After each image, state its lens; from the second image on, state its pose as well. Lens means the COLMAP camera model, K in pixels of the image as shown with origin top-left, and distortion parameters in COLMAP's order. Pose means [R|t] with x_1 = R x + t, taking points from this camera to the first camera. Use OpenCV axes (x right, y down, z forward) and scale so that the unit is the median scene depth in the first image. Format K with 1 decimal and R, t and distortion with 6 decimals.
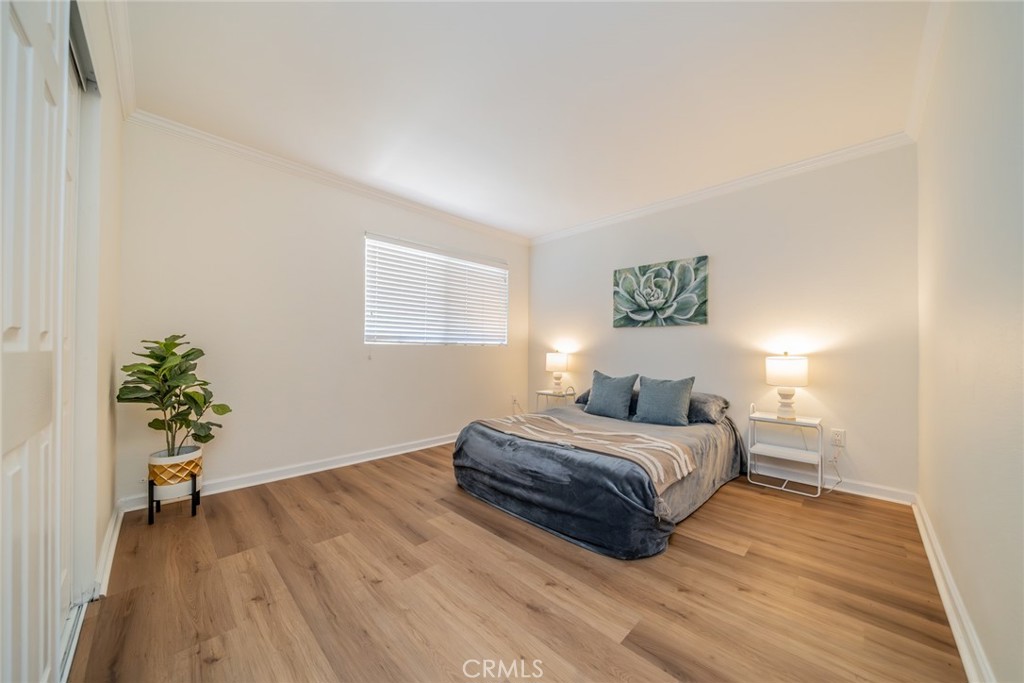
lens RADIAL K [[356.1, 0, 531.0], [0, 356.1, 347.3], [0, 0, 1]] dist [-0.006808, -0.000011]
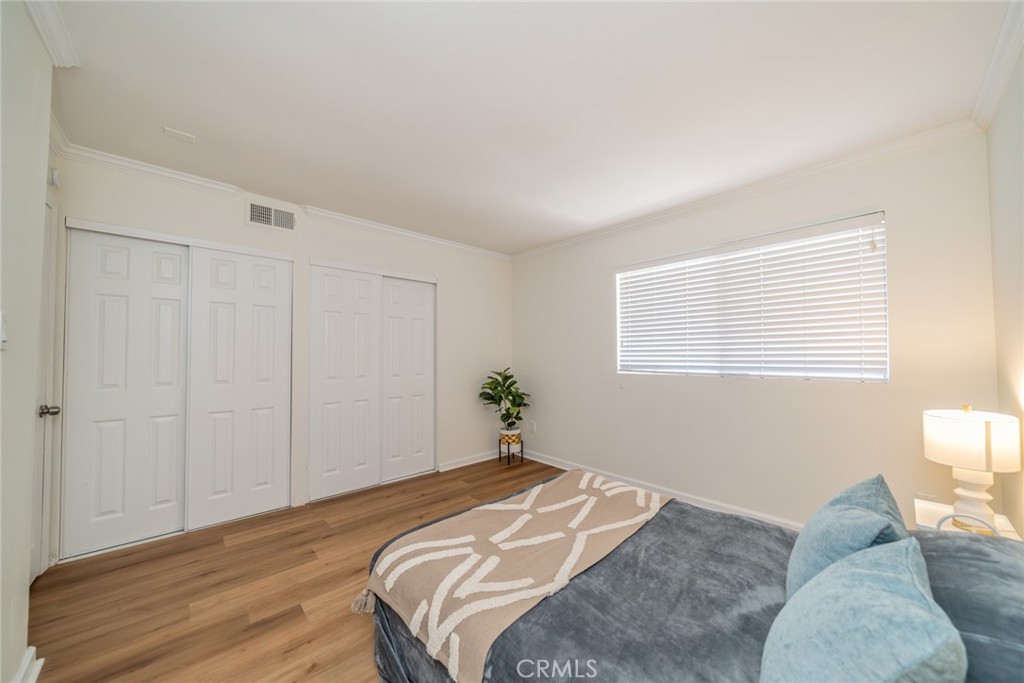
lens RADIAL K [[356.1, 0, 492.5], [0, 356.1, 344.7], [0, 0, 1]] dist [-0.006808, -0.000011]
pose [[-0.091035, -0.039827, -0.995051, 0.592060], [0.004897, 0.999170, -0.040440, -0.050874], [0.995836, -0.008554, -0.090764, 0.690191]]
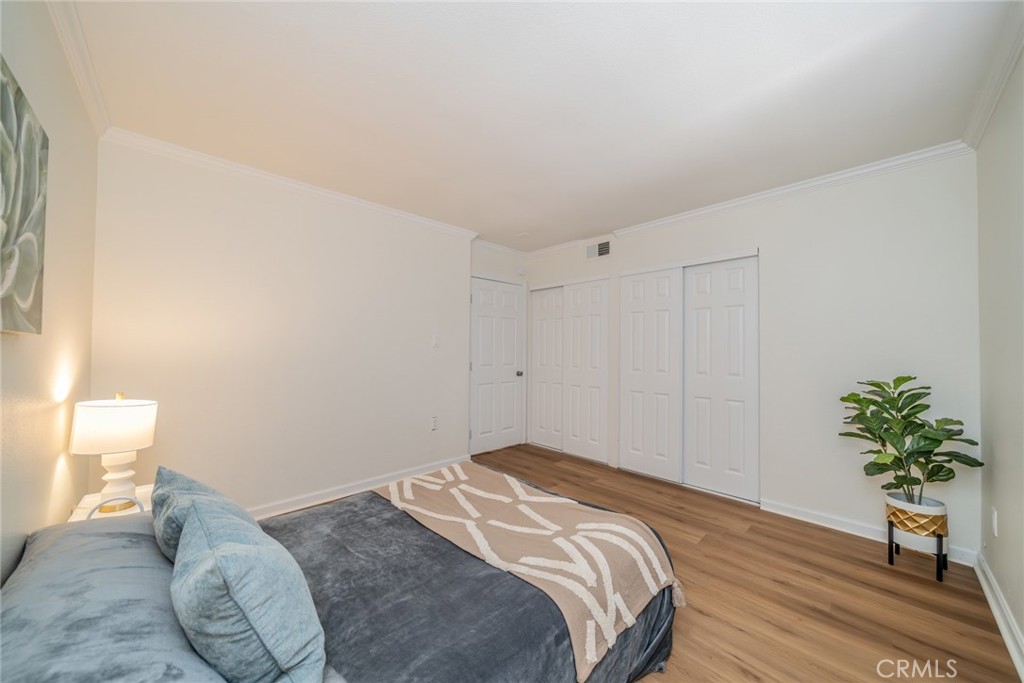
lens RADIAL K [[356.1, 0, 532.7], [0, 356.1, 343.6], [0, 0, 1]] dist [-0.006808, -0.000011]
pose [[-0.999693, -0.018364, 0.016663, 0.007823], [-0.018716, 0.999600, -0.021215, -0.054385], [-0.016266, -0.021520, -0.999636, 1.259230]]
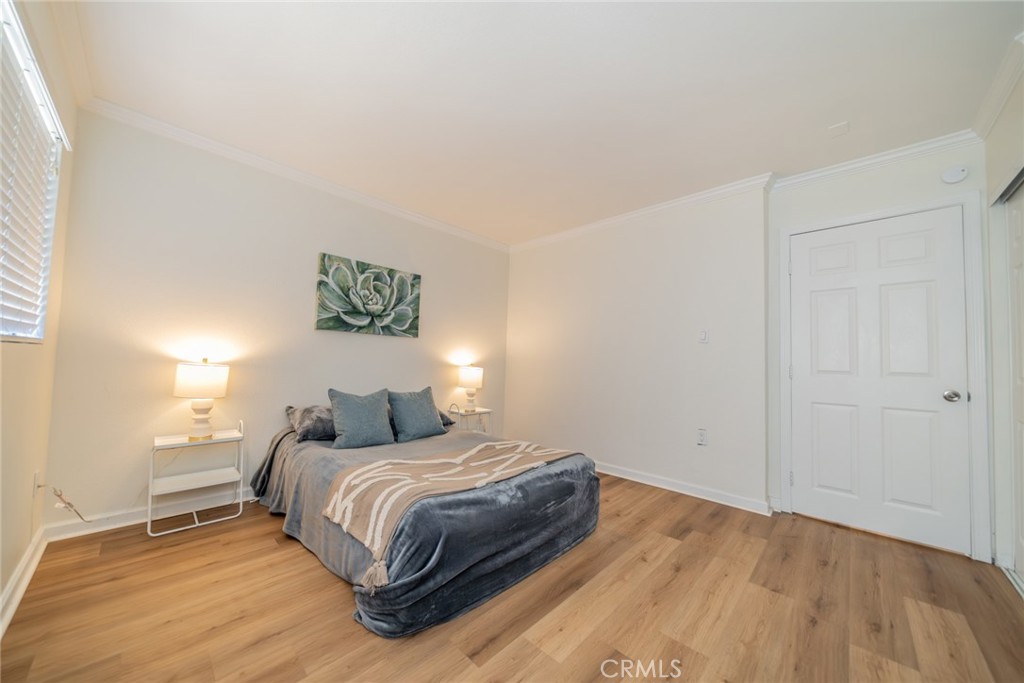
lens RADIAL K [[356.1, 0, 507.3], [0, 356.1, 338.3], [0, 0, 1]] dist [-0.006808, -0.000011]
pose [[0.013585, 0.068170, 0.997581, -0.552539], [-0.030813, 0.997228, -0.067727, 0.001637], [-0.999433, -0.029818, 0.015648, 0.665695]]
